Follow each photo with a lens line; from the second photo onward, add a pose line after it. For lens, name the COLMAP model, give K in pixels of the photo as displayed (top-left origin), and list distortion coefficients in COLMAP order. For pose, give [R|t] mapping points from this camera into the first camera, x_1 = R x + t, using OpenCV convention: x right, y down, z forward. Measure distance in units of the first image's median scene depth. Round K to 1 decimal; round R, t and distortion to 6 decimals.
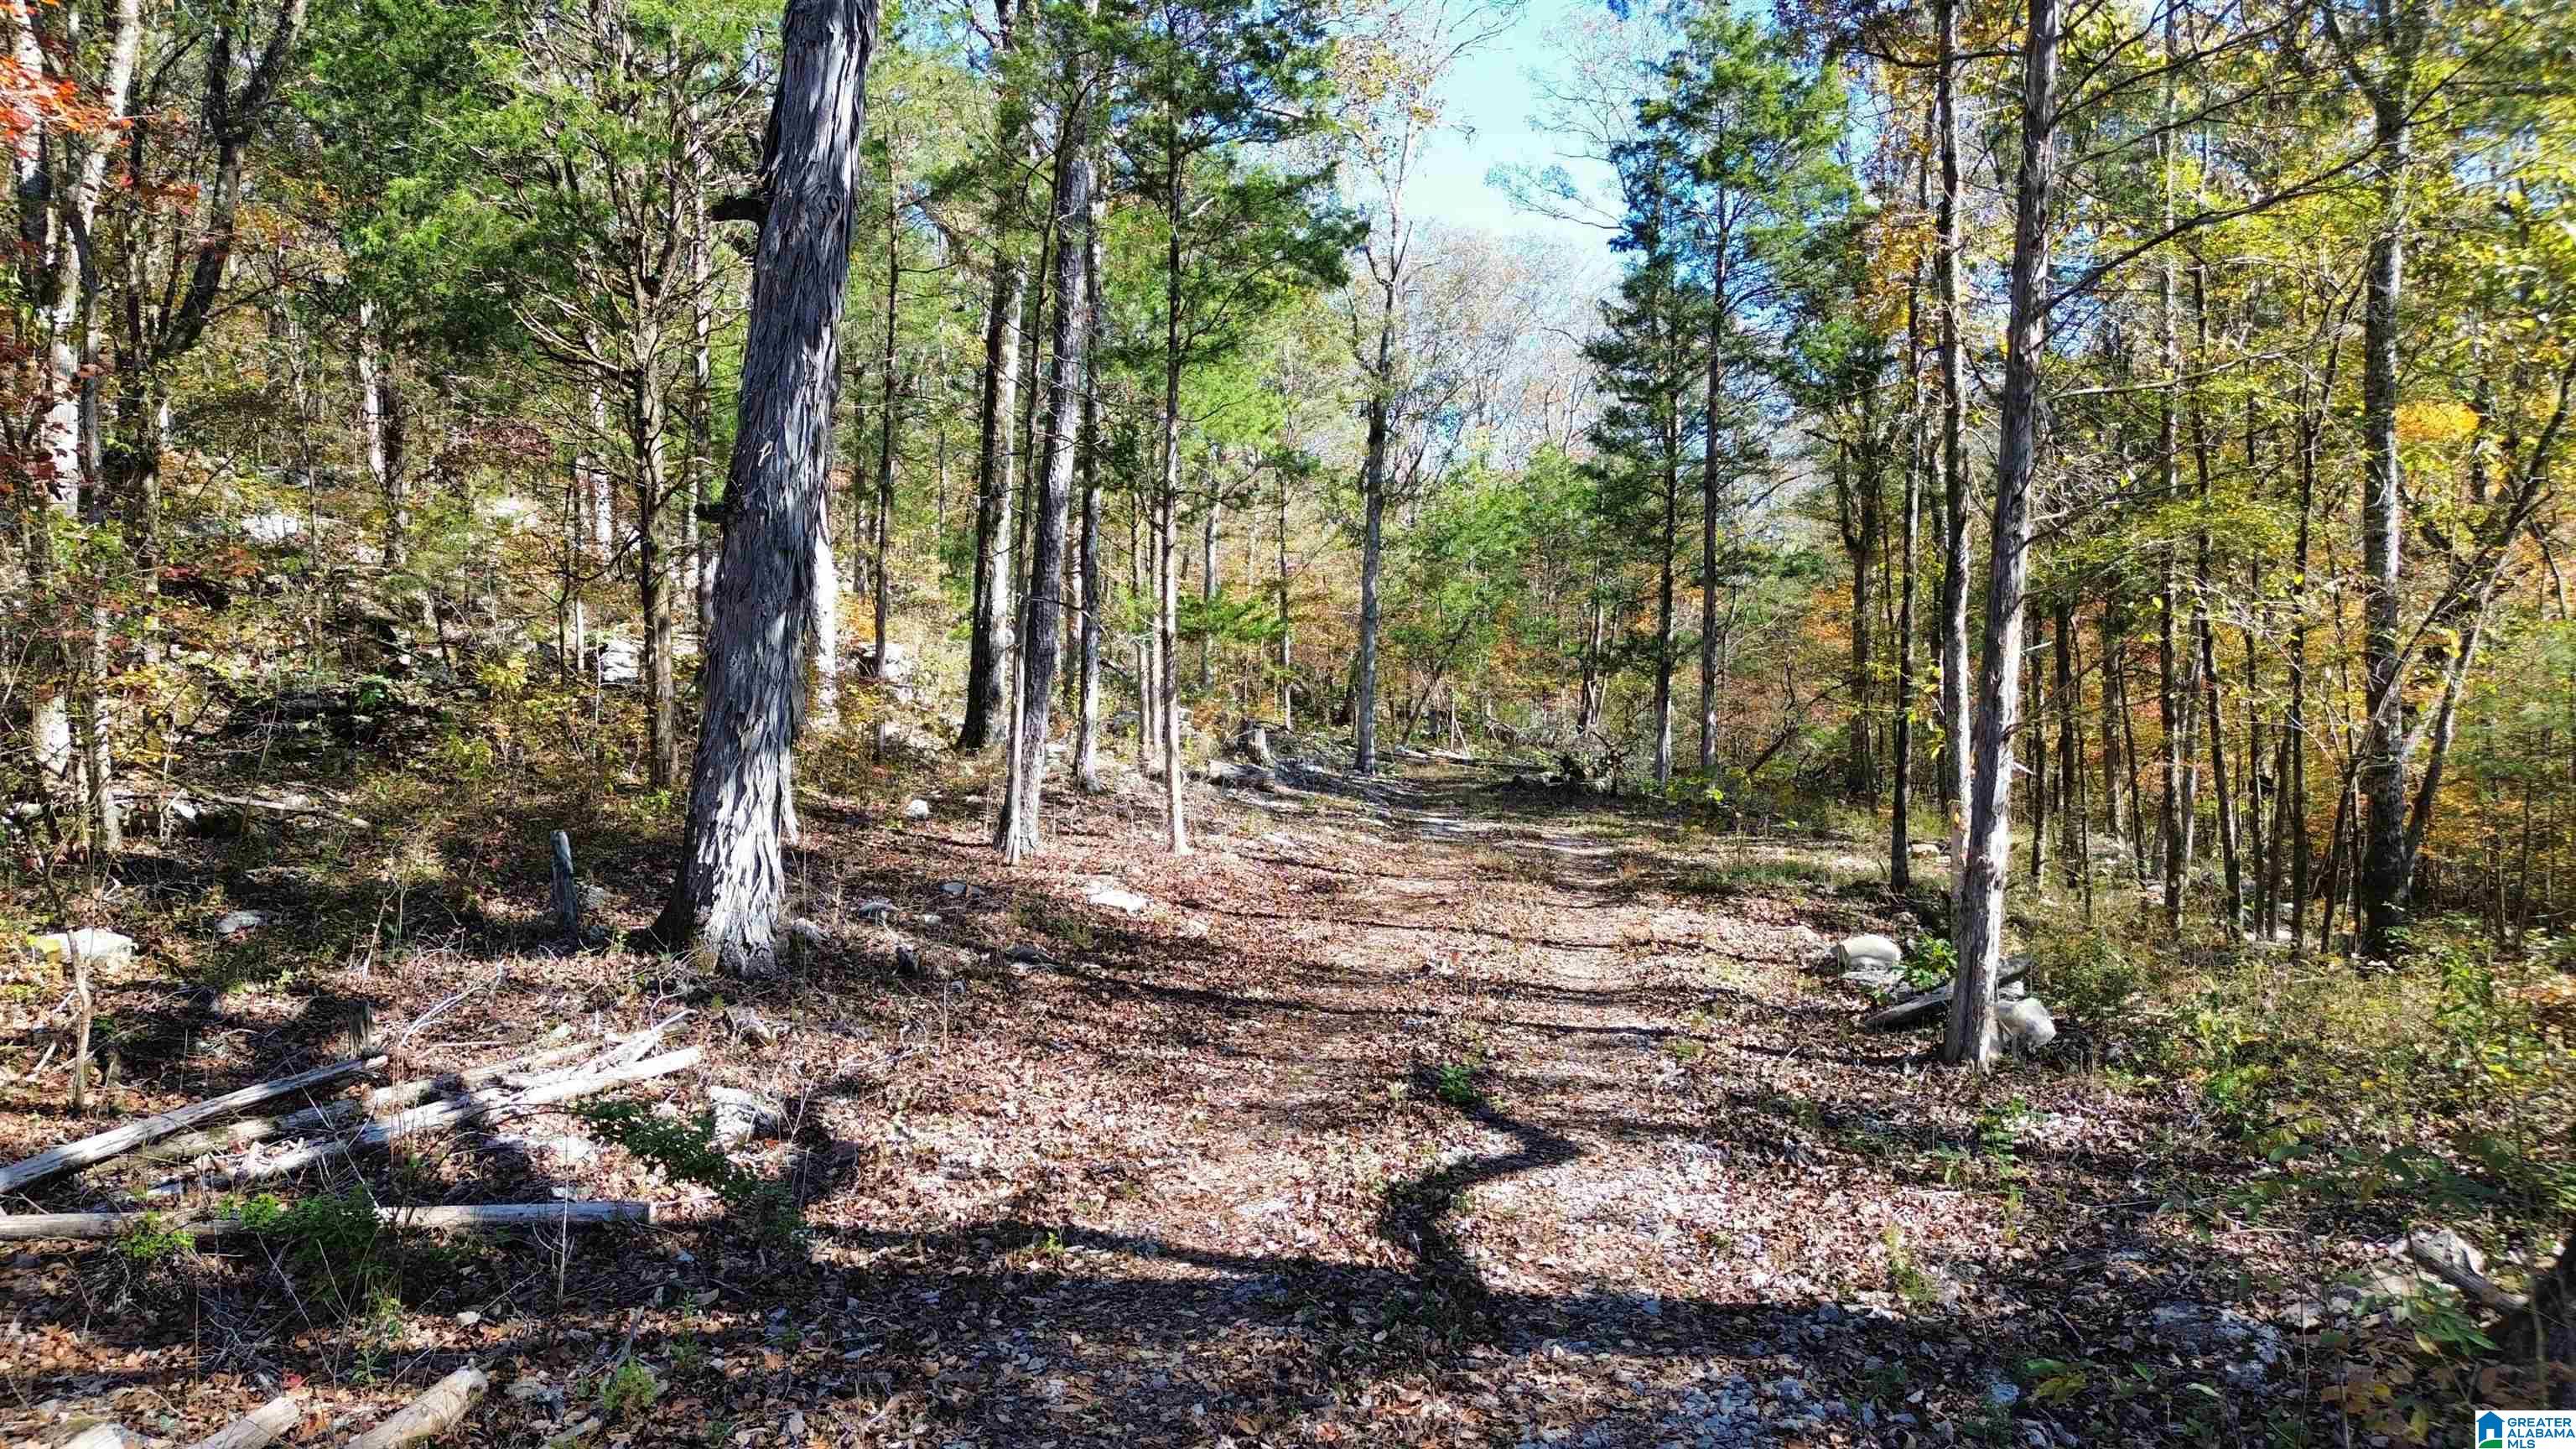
lens RADIAL K [[1802.1, 0, 1282.4], [0, 1802.1, 722.4], [0, 0, 1]] dist [0.080053, -0.091351]
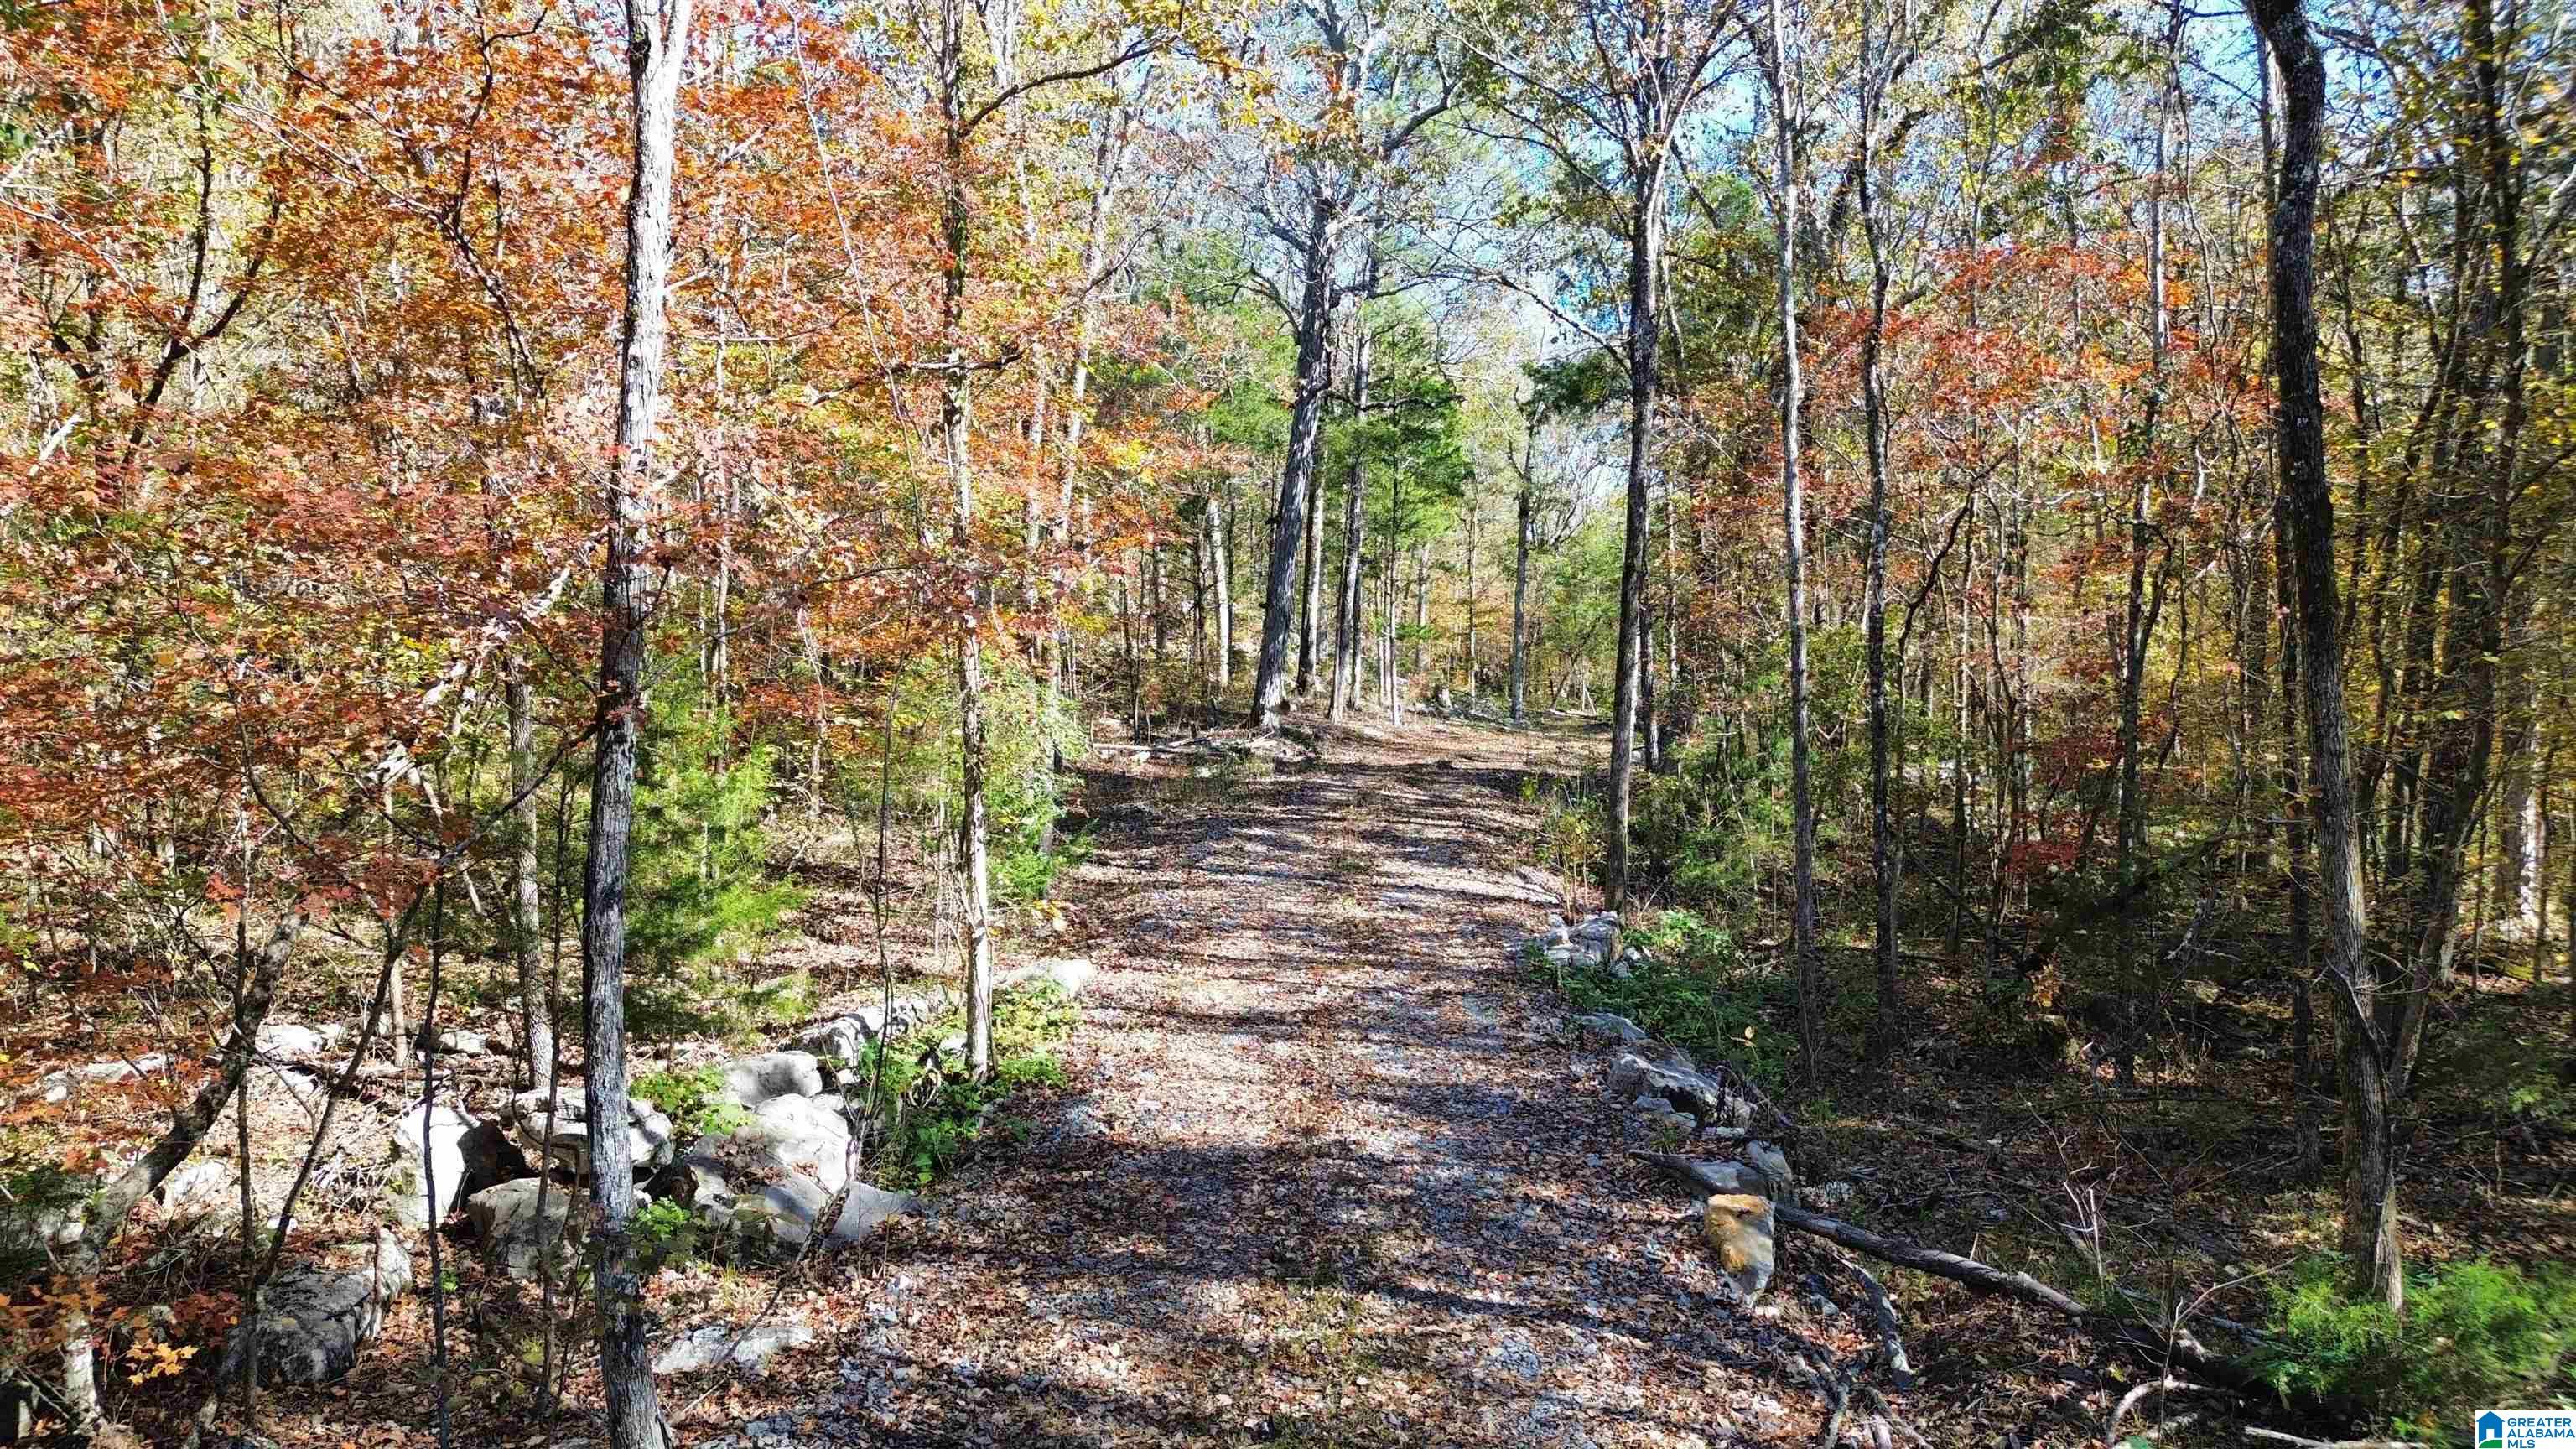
lens RADIAL K [[1802.1, 0, 1282.4], [0, 1802.1, 722.4], [0, 0, 1]] dist [0.080053, -0.091351]
pose [[0.992199, -0.006483, -0.124492, 0.061823], [0.006464, 0.999979, -0.000559, 0.045816], [0.124493, -0.000250, 0.992220, -0.982905]]
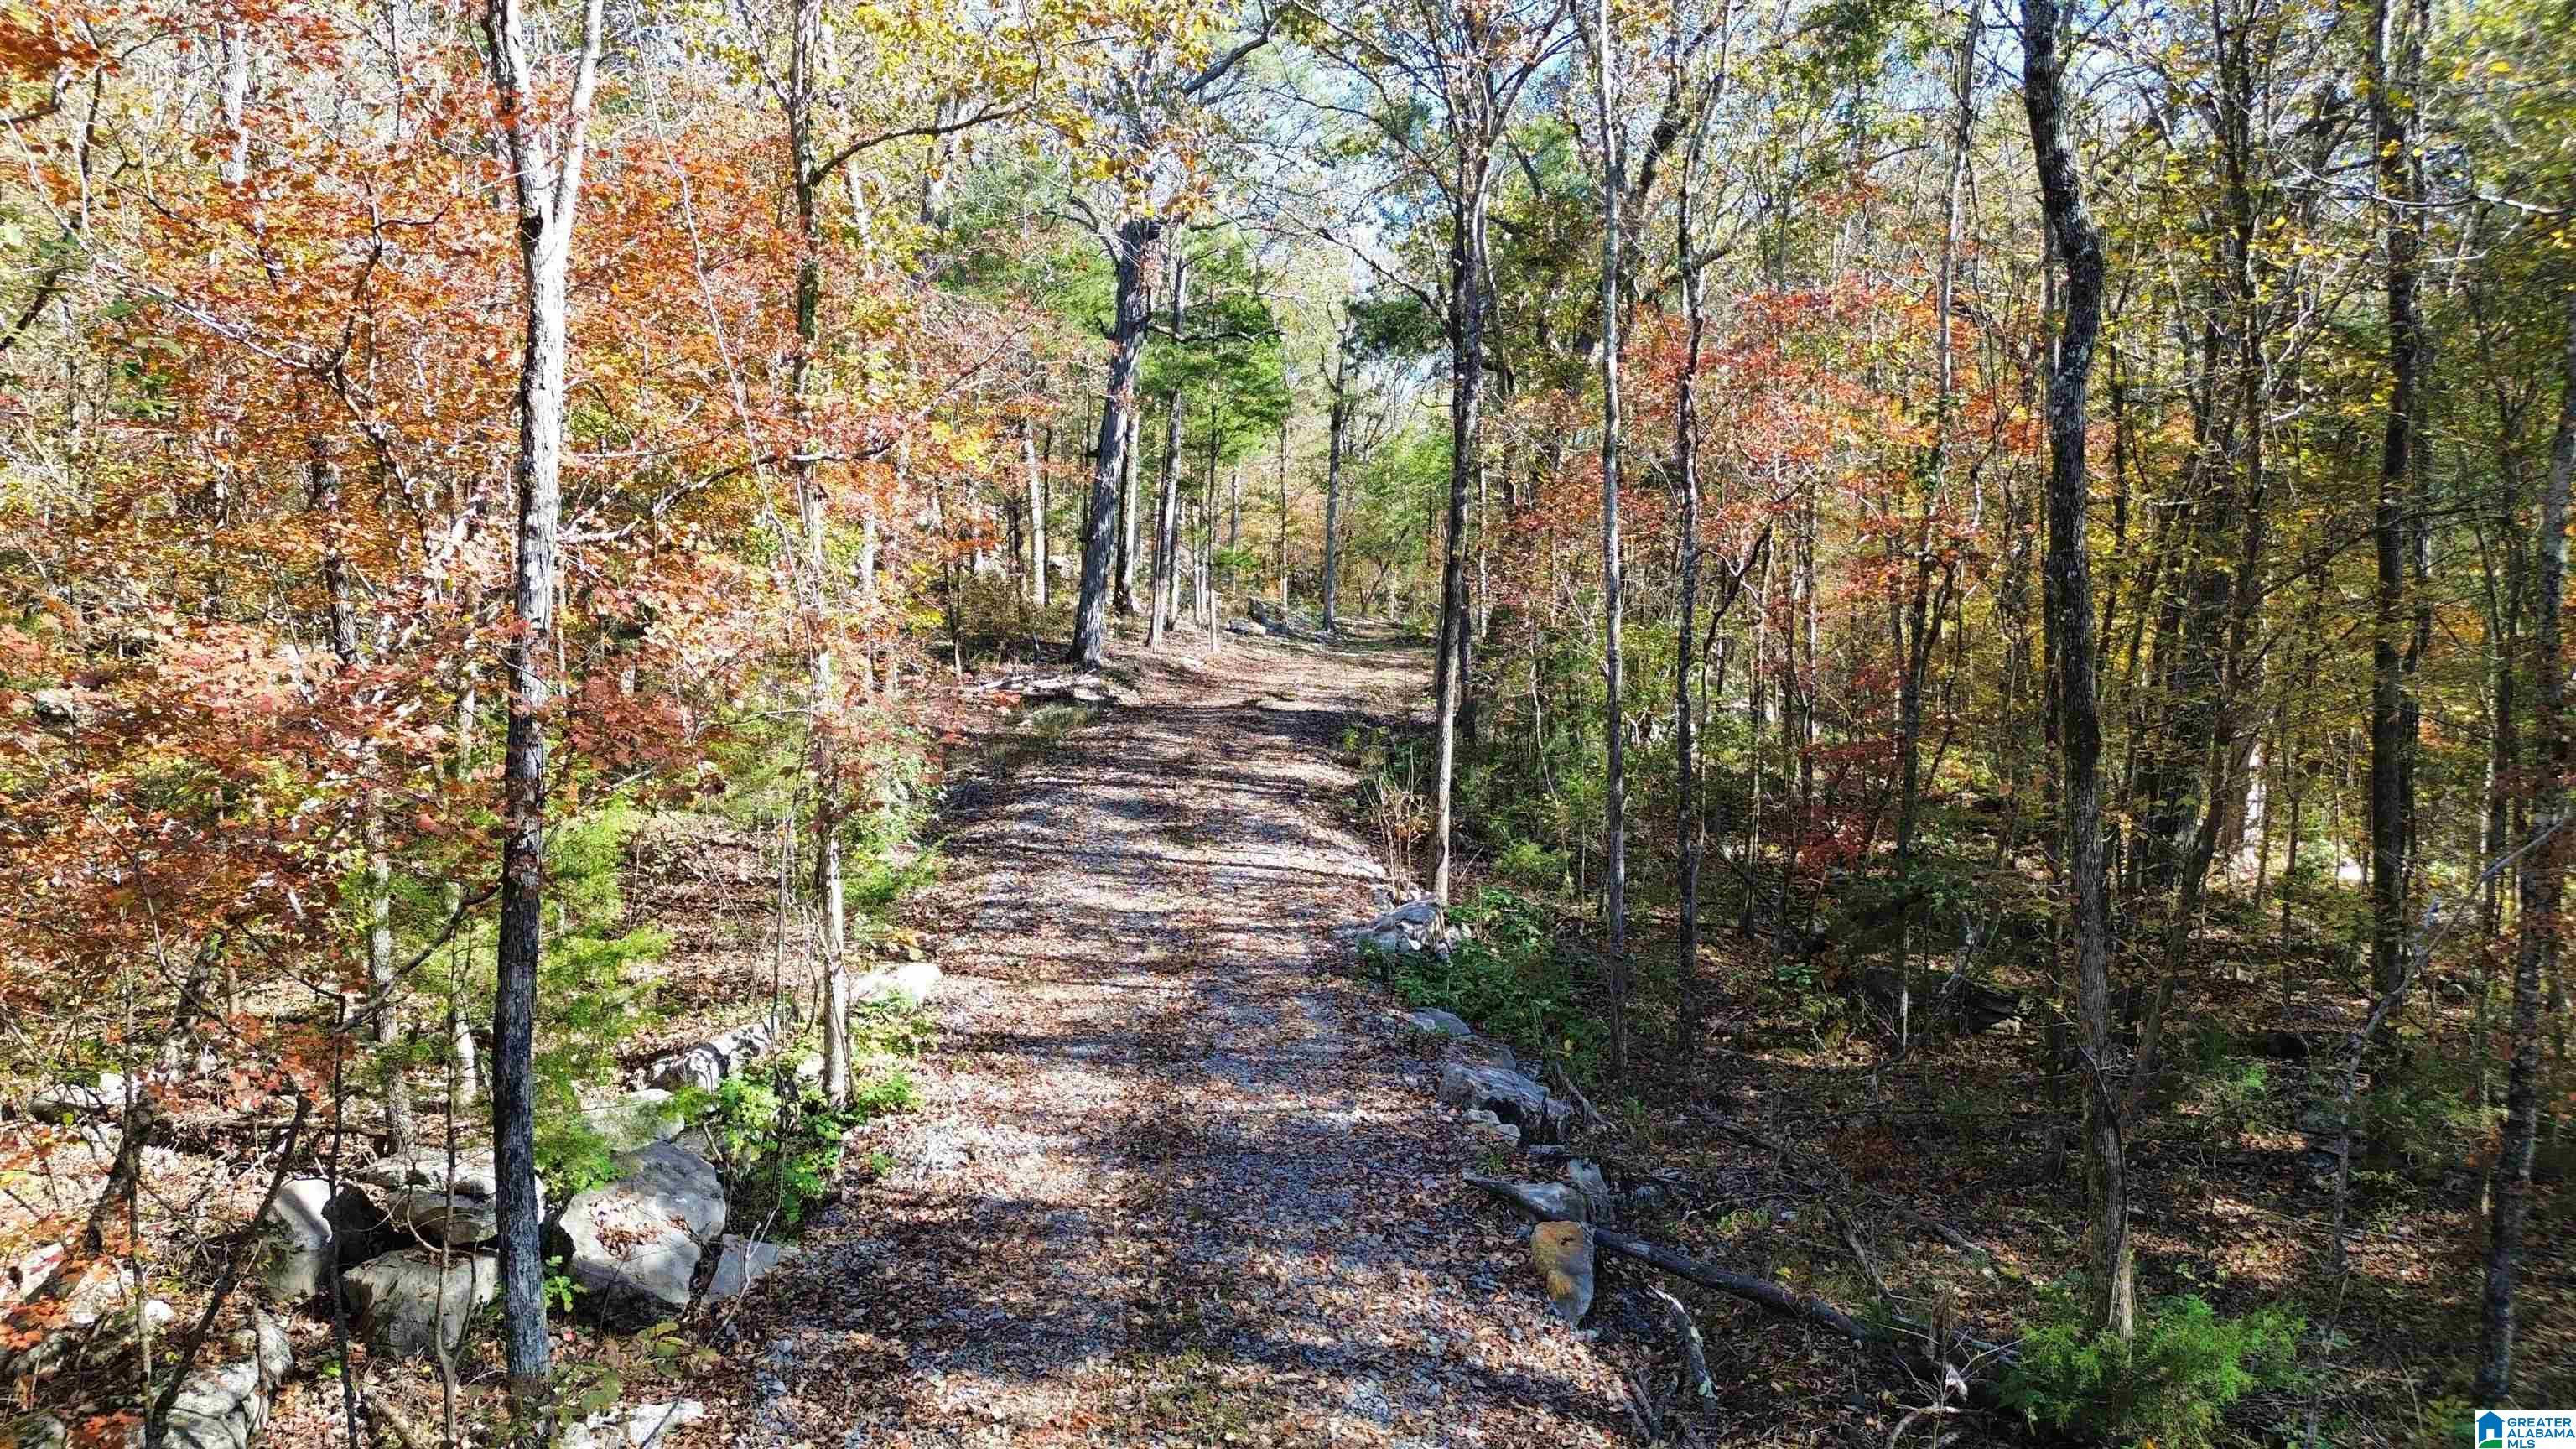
lens RADIAL K [[1802.1, 0, 1282.4], [0, 1802.1, 722.4], [0, 0, 1]] dist [0.080053, -0.091351]
pose [[0.999852, -0.001684, -0.017110, 0.051662], [0.002812, 0.997808, 0.066115, 0.002846], [0.016961, -0.066154, 0.997665, -1.002145]]
